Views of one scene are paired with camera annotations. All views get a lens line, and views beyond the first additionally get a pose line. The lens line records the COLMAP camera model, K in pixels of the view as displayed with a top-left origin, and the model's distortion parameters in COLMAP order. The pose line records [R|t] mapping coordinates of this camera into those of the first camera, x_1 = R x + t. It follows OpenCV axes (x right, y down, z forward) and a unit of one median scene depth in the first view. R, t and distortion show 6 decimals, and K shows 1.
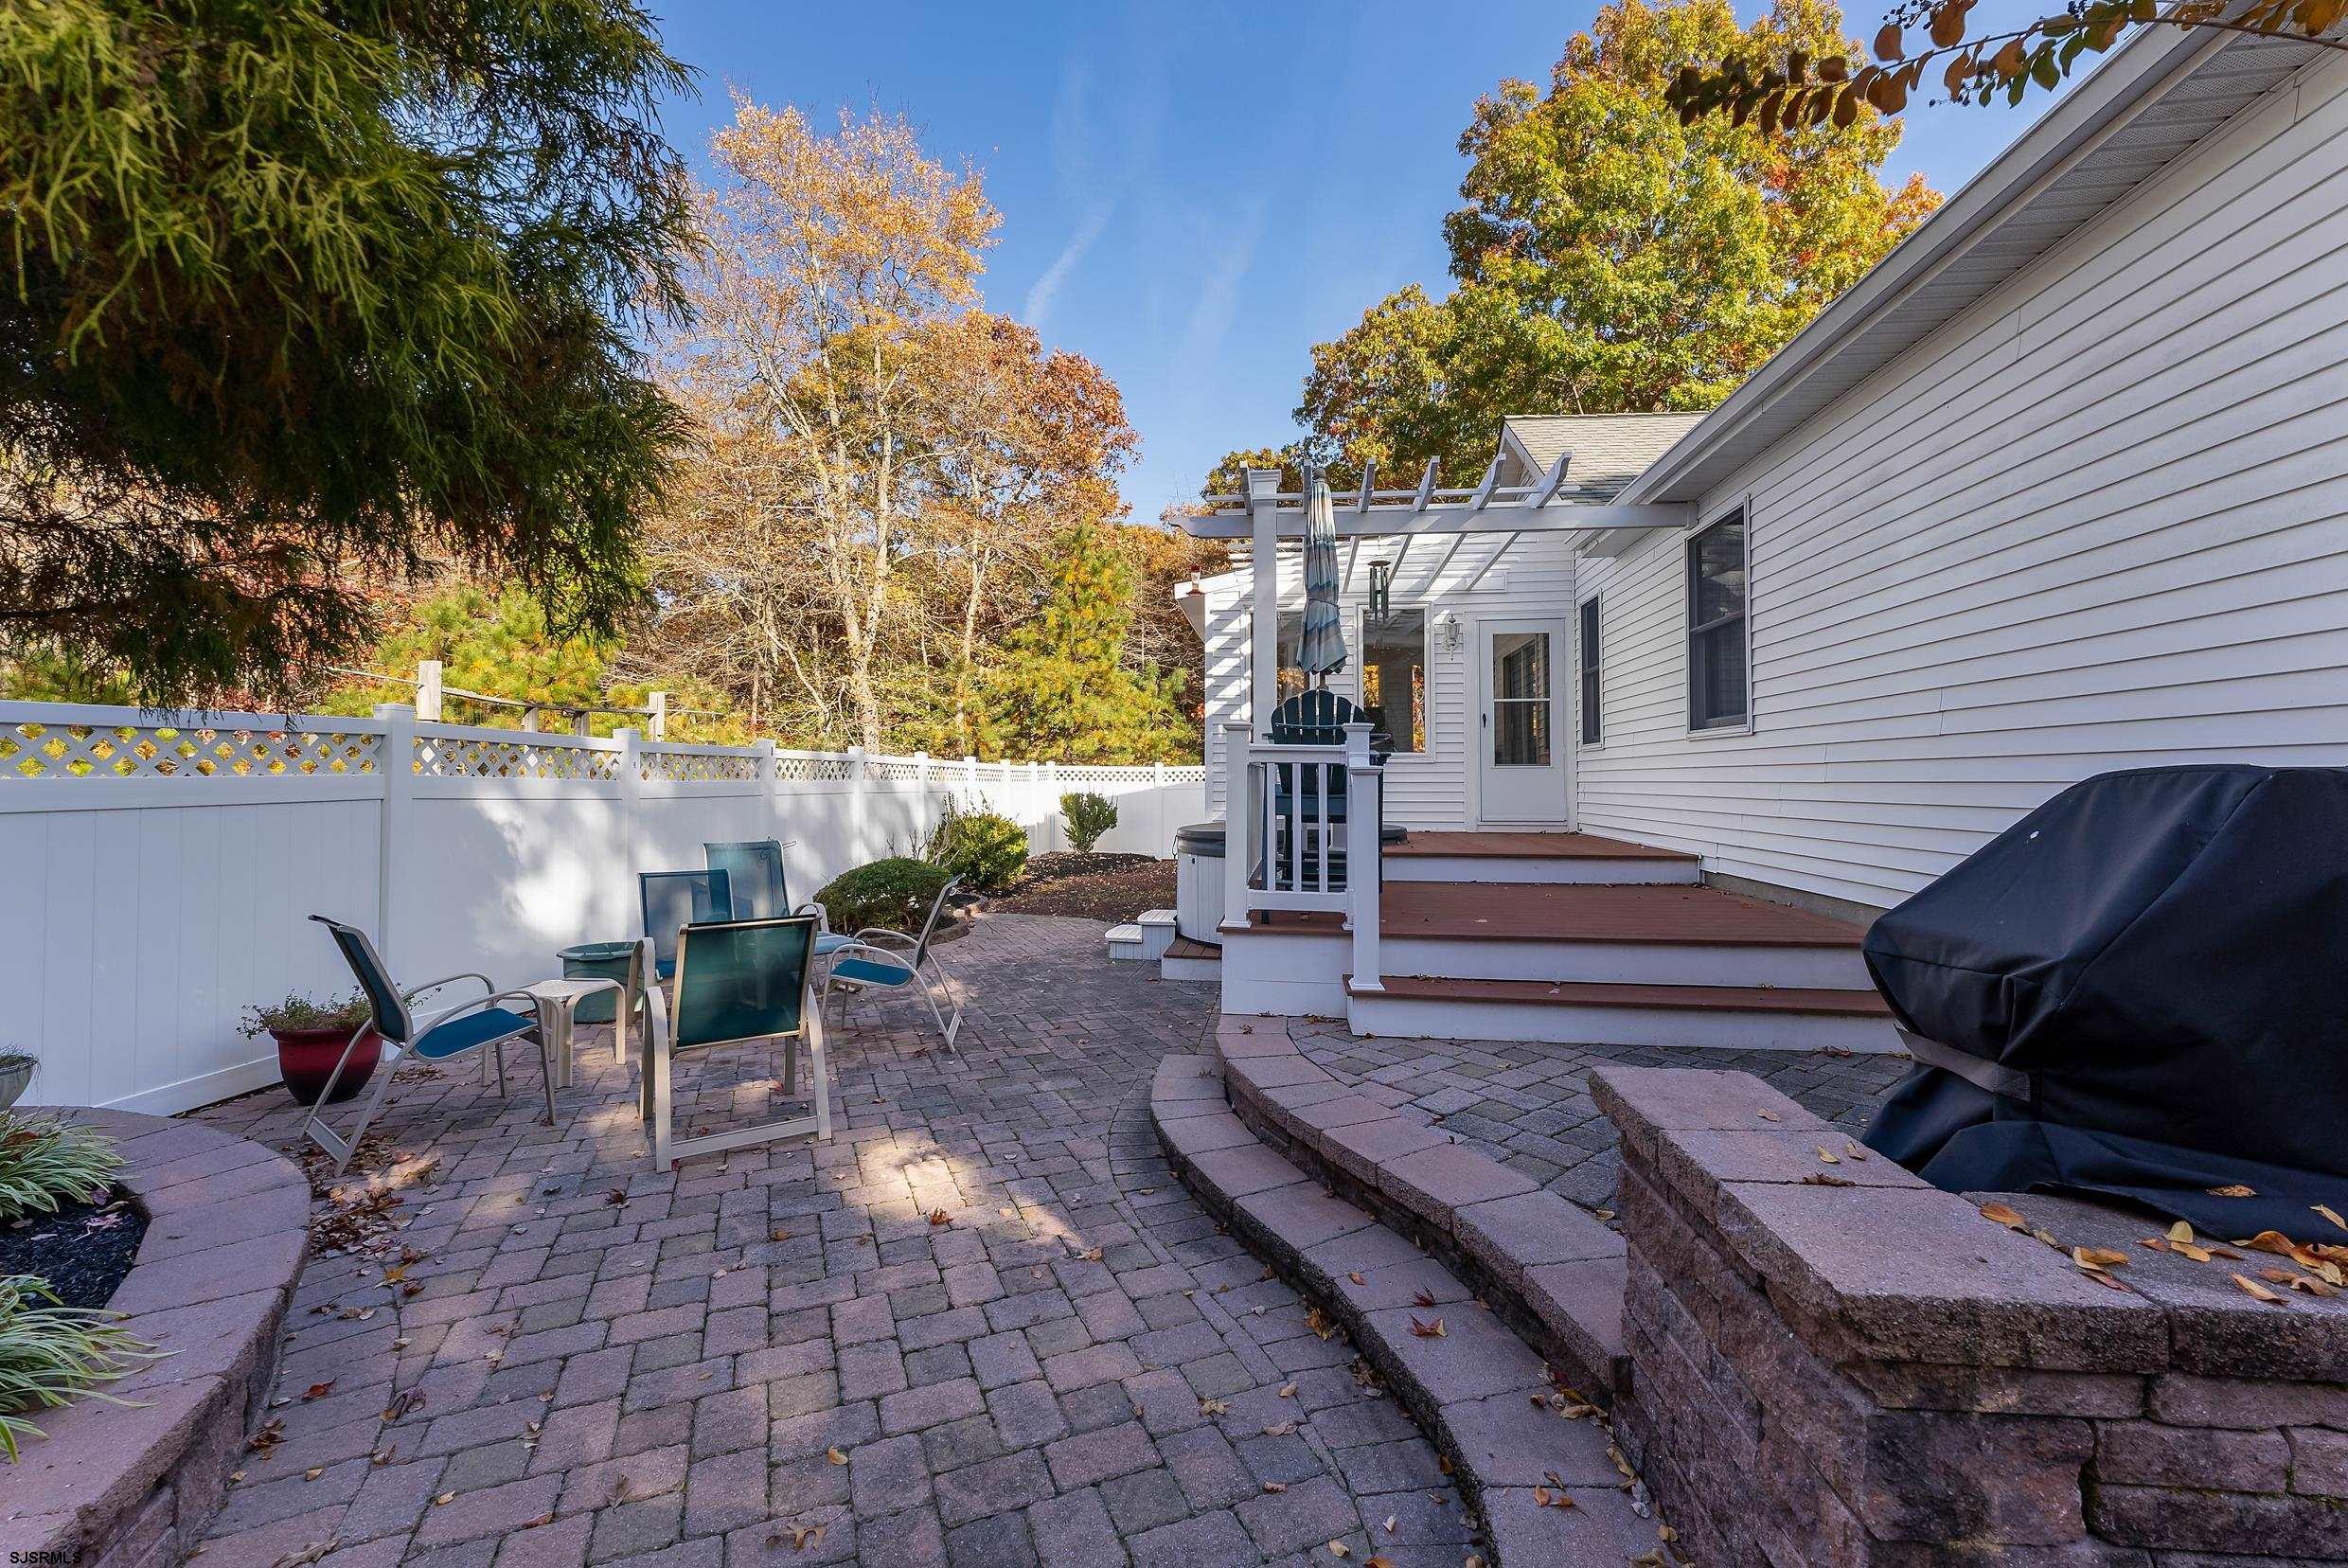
lens RADIAL K [[938.3, 0, 1176.3], [0, 938.3, 759.5], [0, 0, 1]] dist [0.001963, -0.000320]
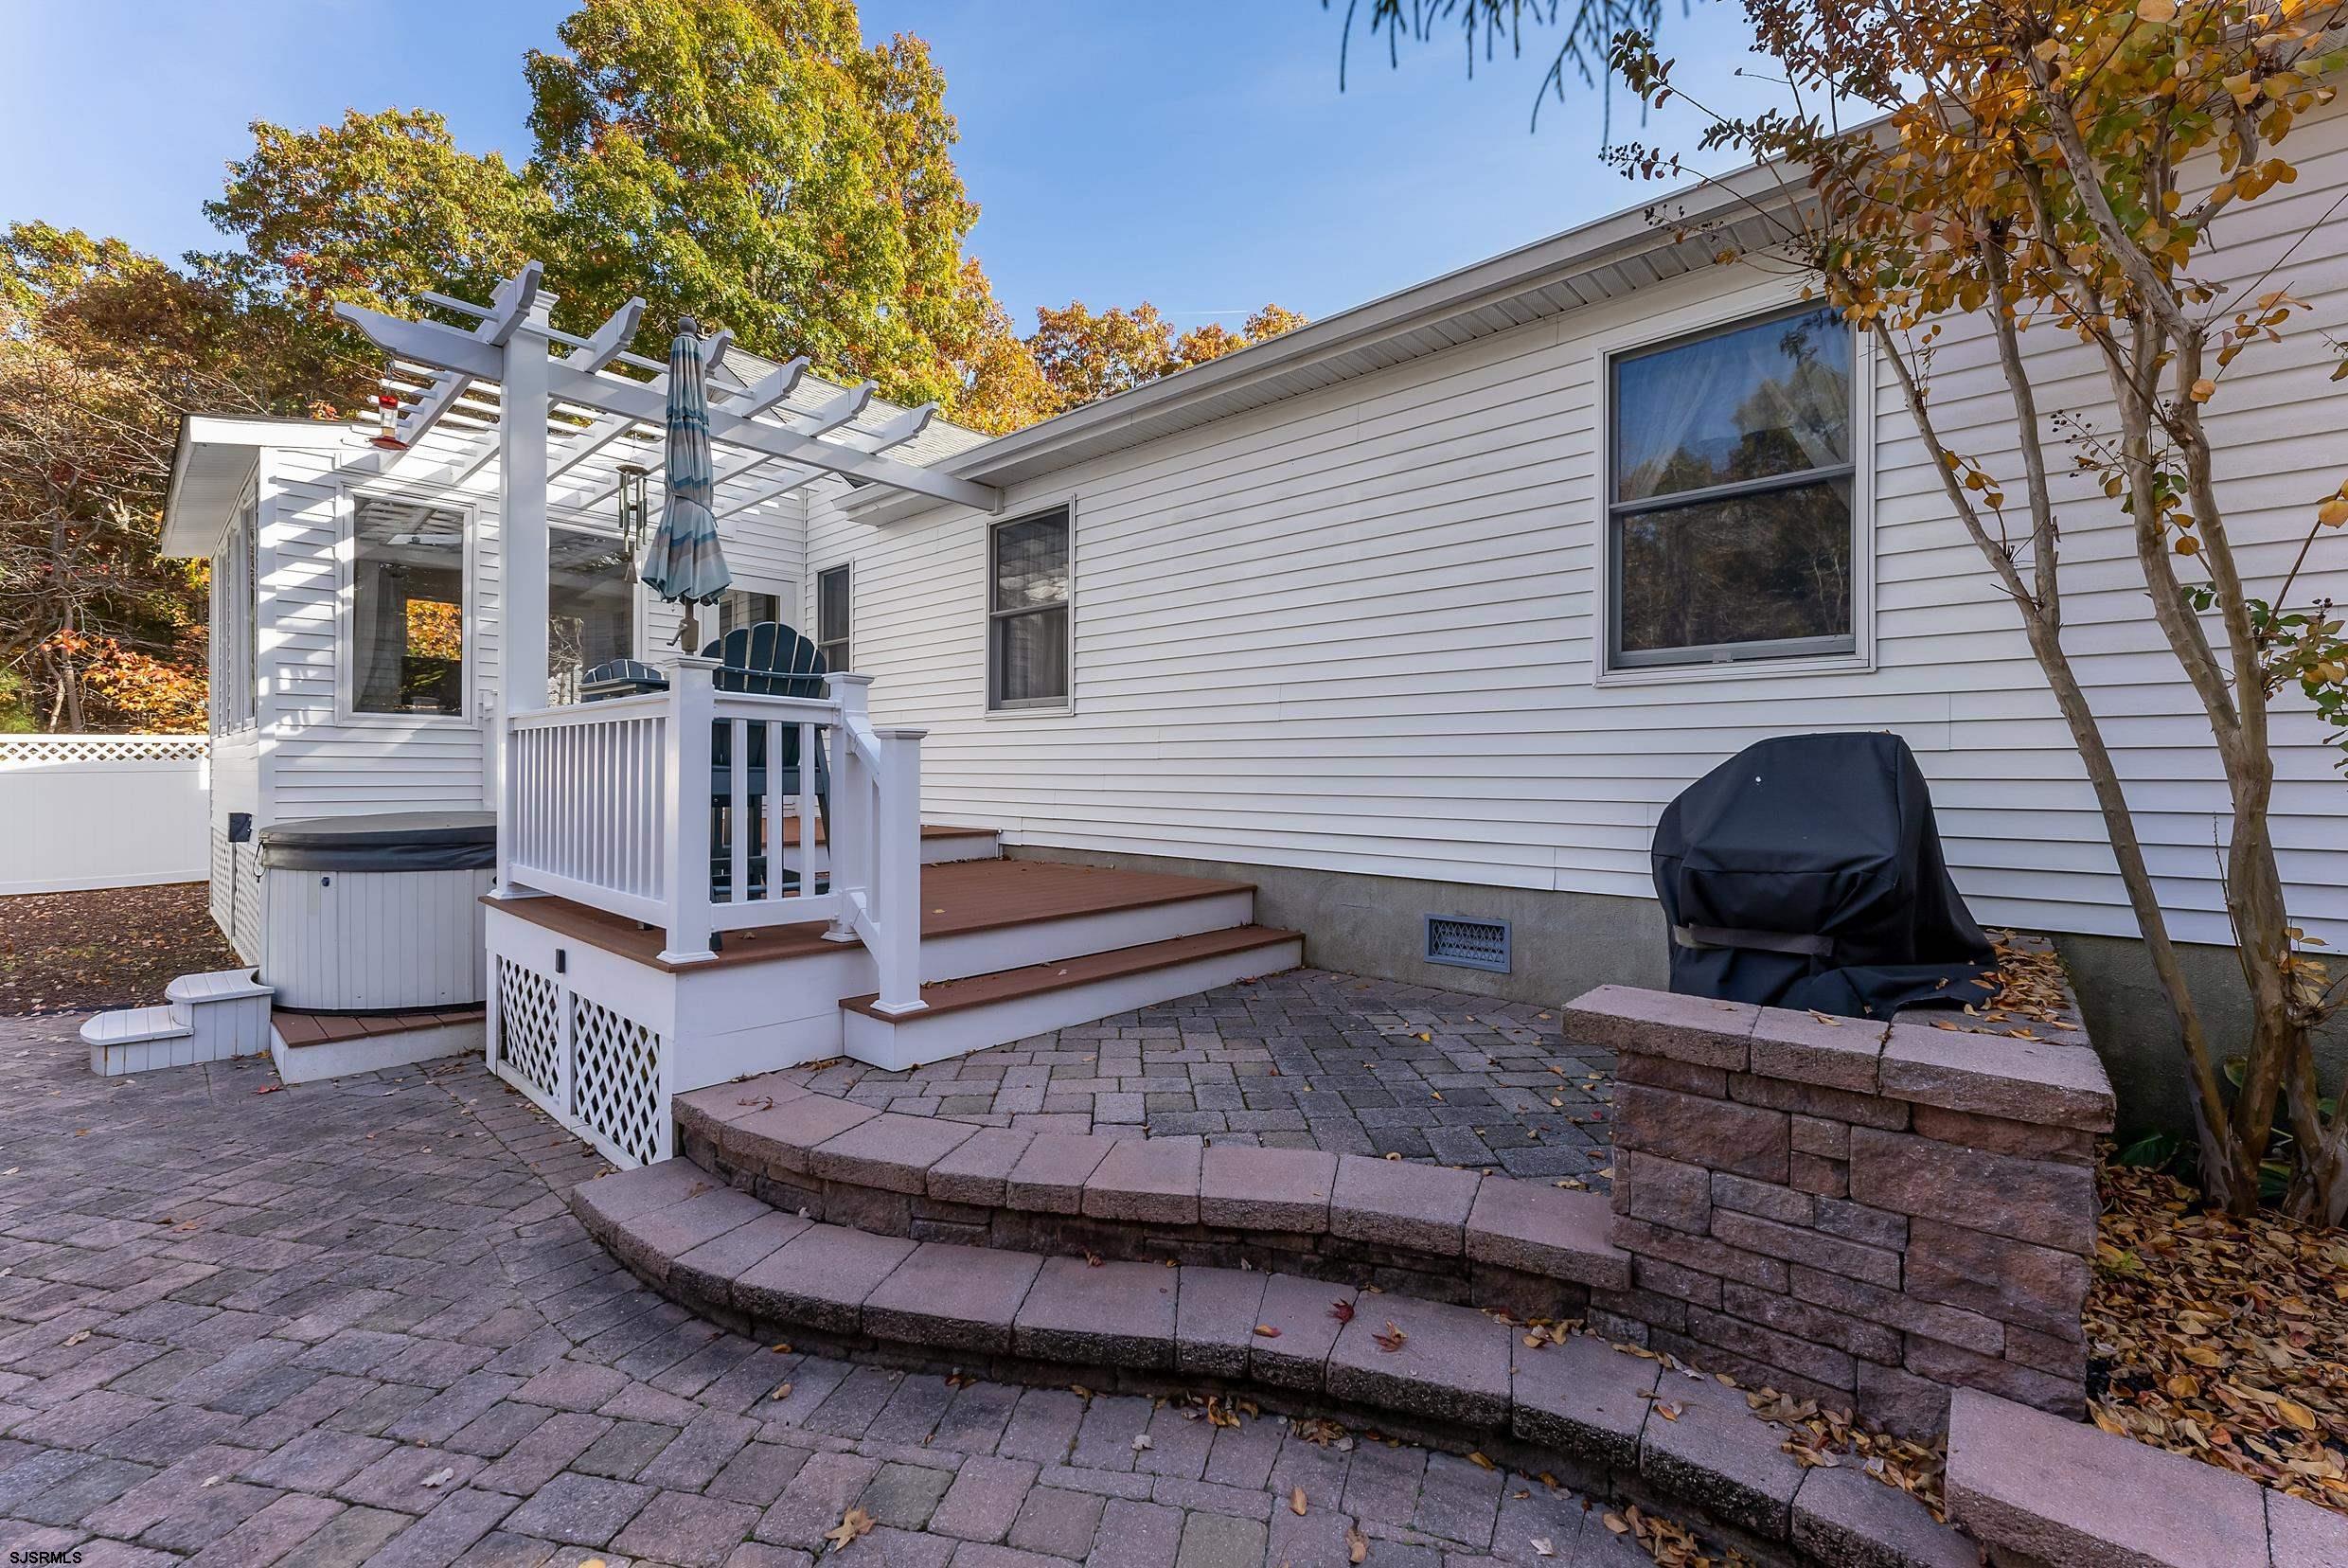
lens RADIAL K [[961.3, 0, 1187.8], [0, 961.3, 776.3], [0, 0, 1]] dist [-0.005113, 0.000395]
pose [[0.571434, -0.003316, 0.820641, -0.159287], [-0.022902, 0.999538, 0.019987, 0.012776], [-0.820328, -0.030216, 0.571094, 0.170258]]
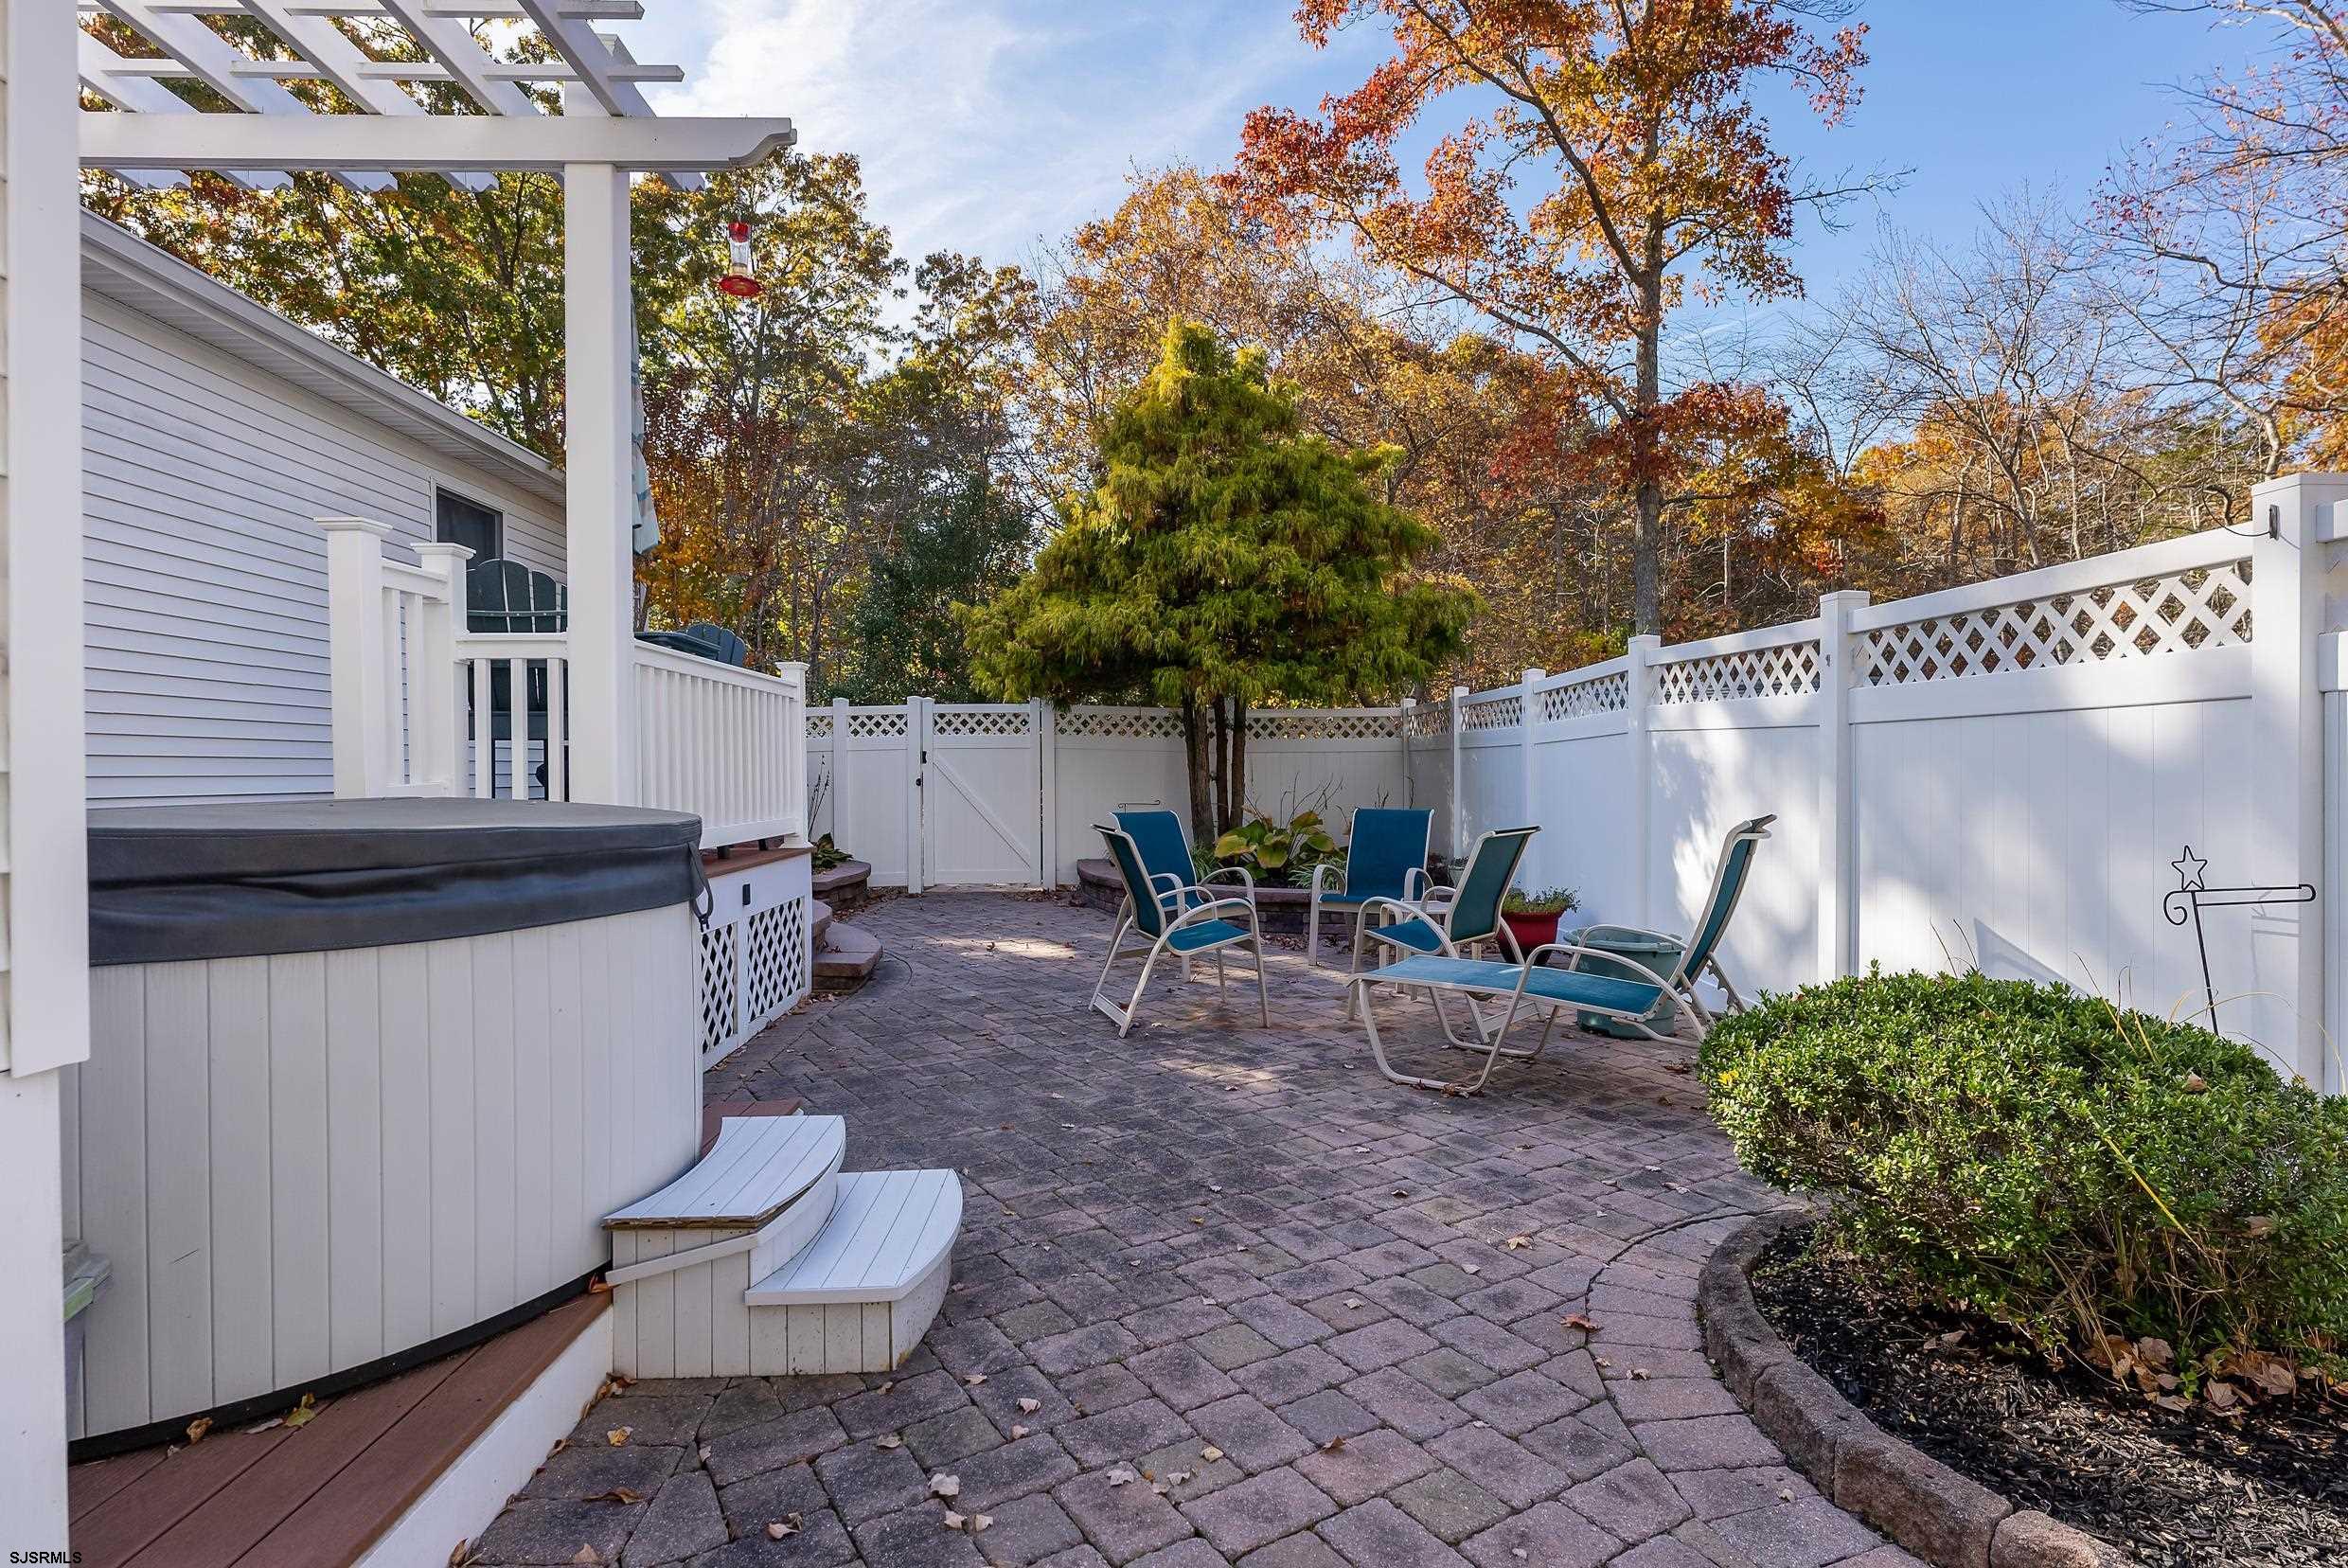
lens RADIAL K [[1176.3, 0, 1163.5], [0, 1176.3, 790.8], [0, 0, 1]] dist [0.002243, -0.000639]
pose [[-0.990134, 0.009971, -0.139772, -0.084789], [0.011586, 0.999875, -0.010746, 0.072824], [0.139647, -0.012260, -0.990125, 1.358665]]
